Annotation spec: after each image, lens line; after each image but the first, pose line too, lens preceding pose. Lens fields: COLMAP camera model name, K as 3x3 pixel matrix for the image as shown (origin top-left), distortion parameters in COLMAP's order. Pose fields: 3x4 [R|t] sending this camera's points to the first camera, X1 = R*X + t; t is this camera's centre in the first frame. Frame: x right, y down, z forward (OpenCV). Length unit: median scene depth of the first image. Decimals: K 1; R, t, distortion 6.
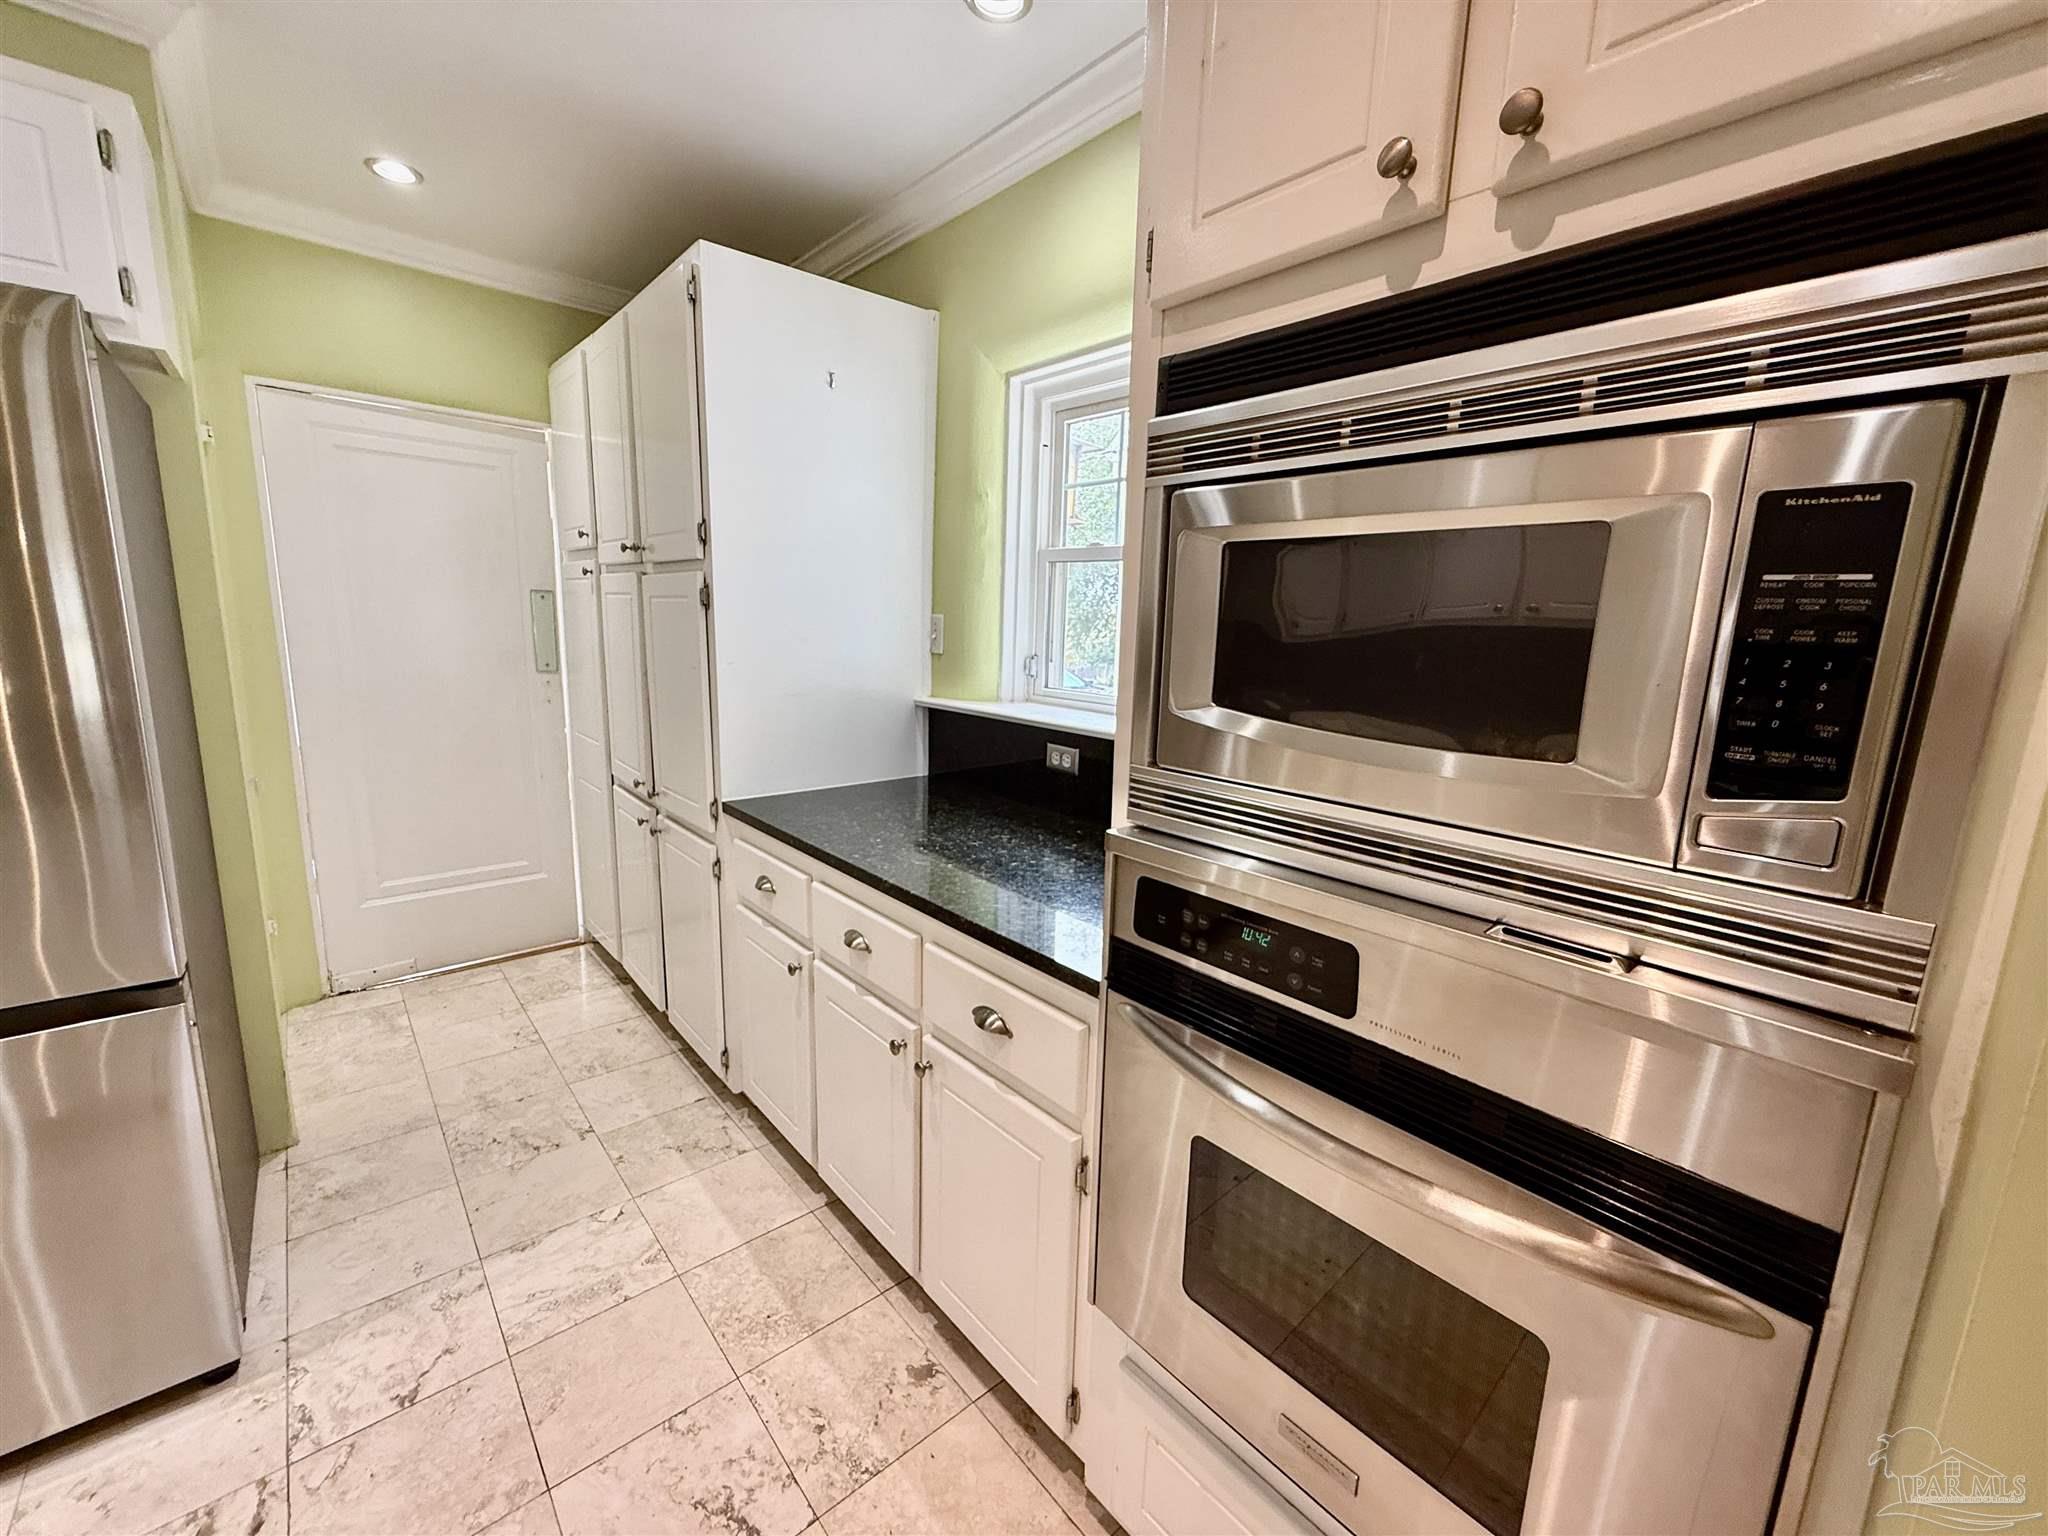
lens RADIAL K [[817.2, 0, 1021.0], [0, 817.2, 772.7], [0, 0, 1]] dist [-0.000087, 0.000050]
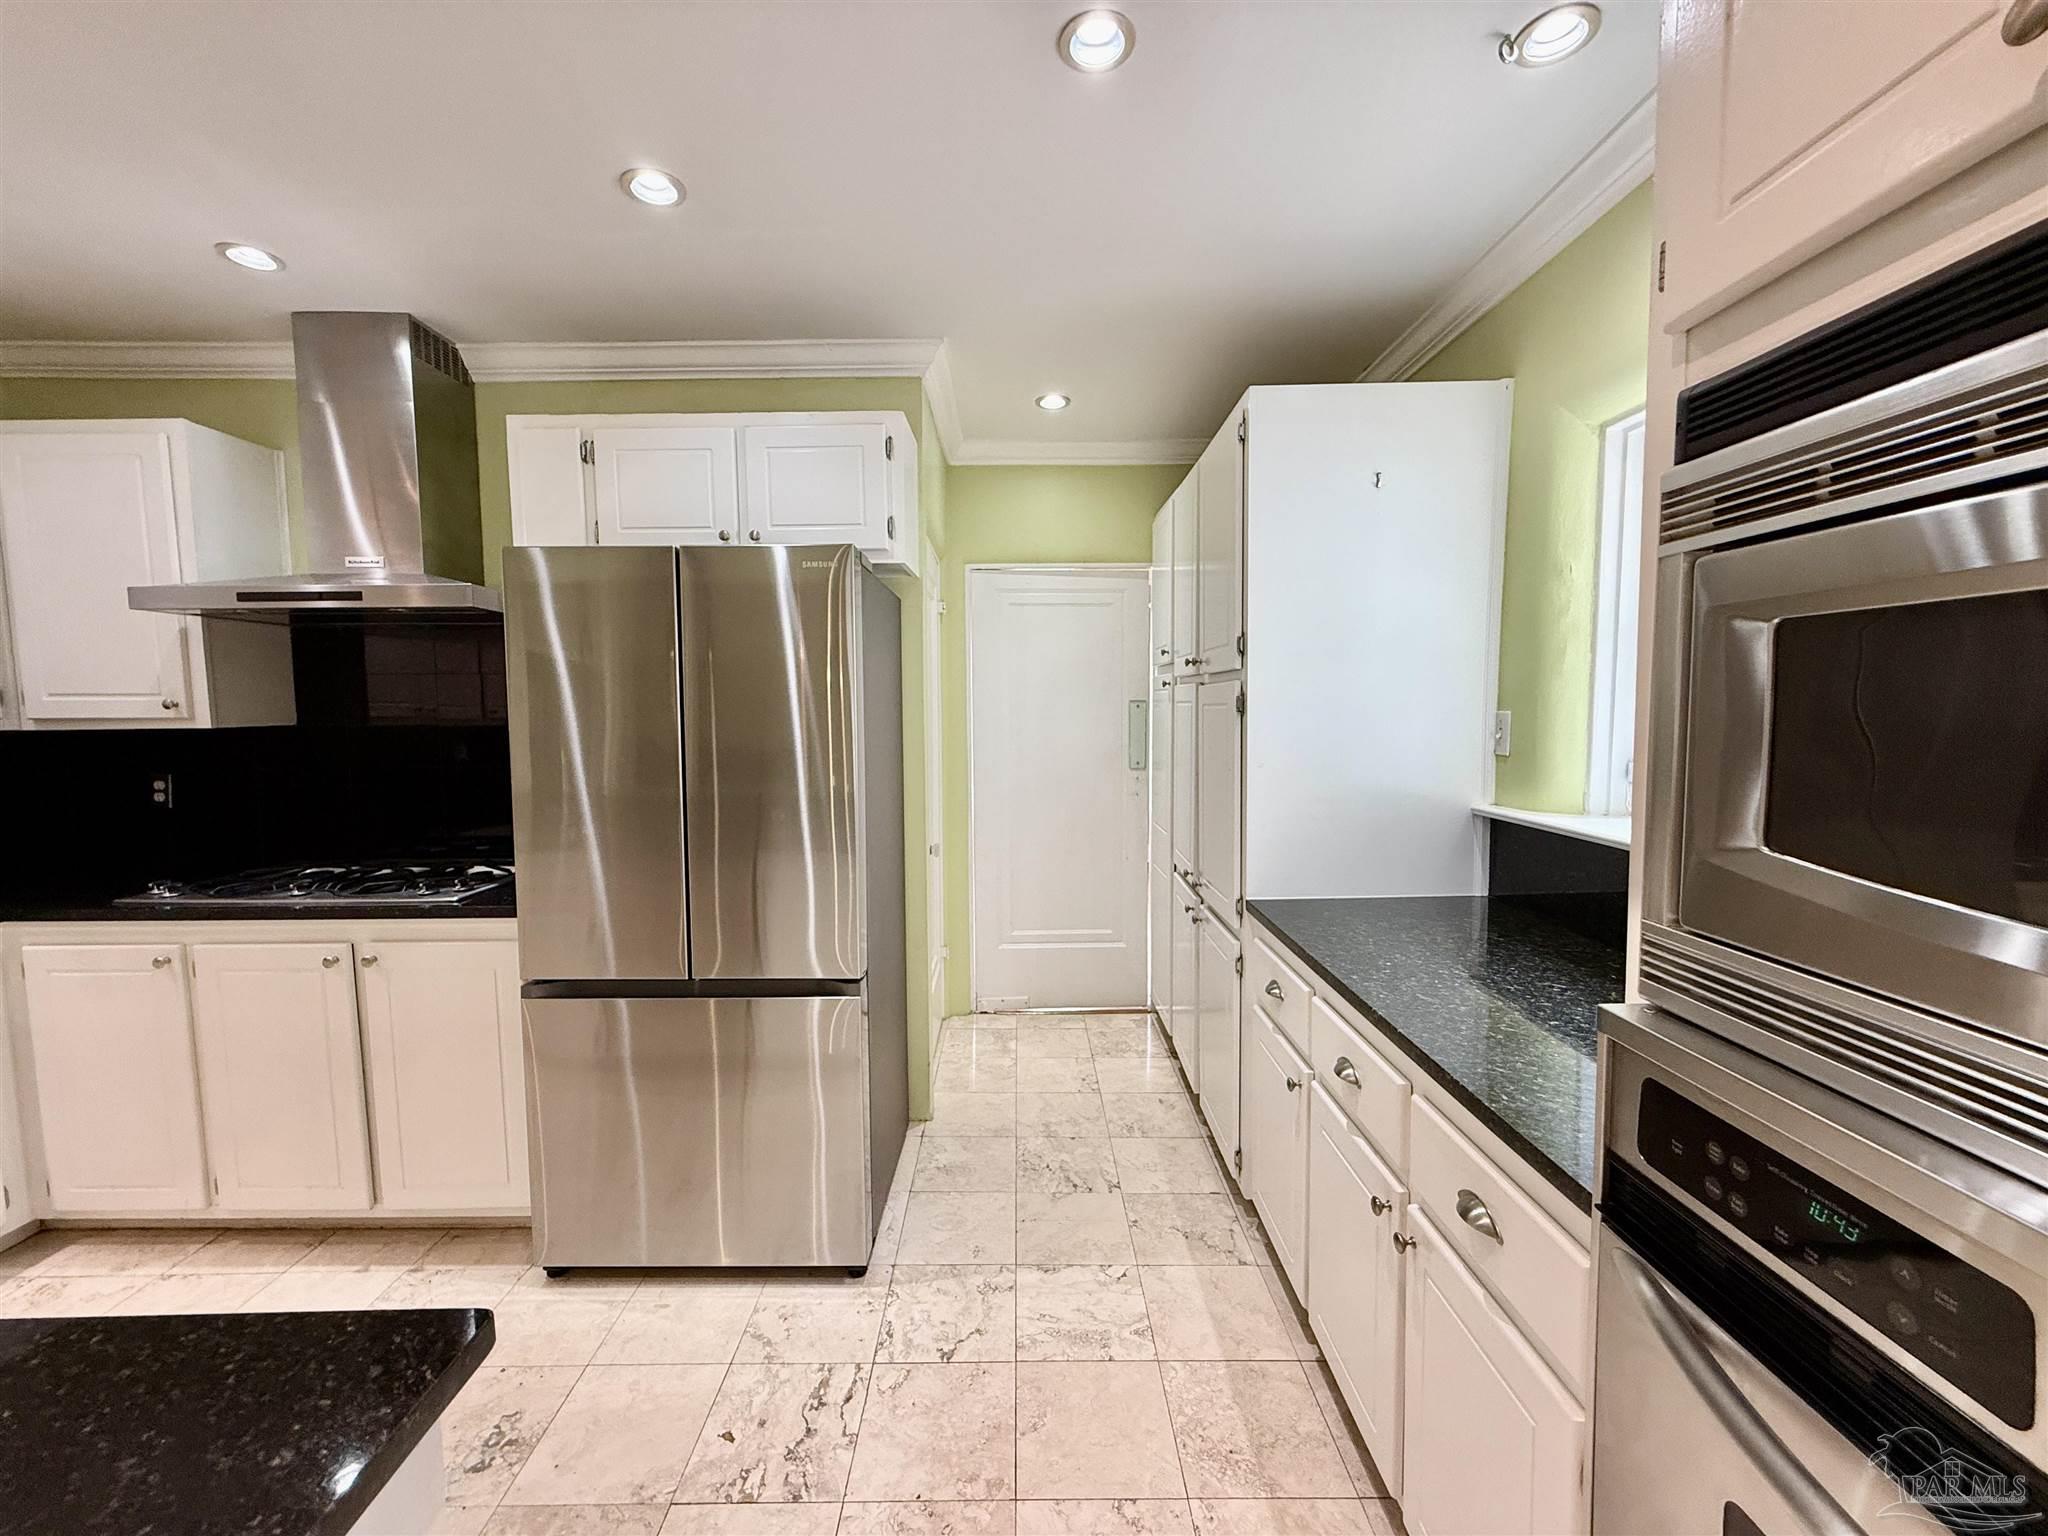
lens RADIAL K [[817.2, 0, 1021.0], [0, 817.2, 772.7], [0, 0, 1]] dist [-0.000087, 0.000050]
pose [[0.751159, 0.014377, -0.659965, 0.101685], [-0.088494, 0.992932, -0.079092, -0.017516], [0.654163, 0.117814, 0.747122, 0.030966]]
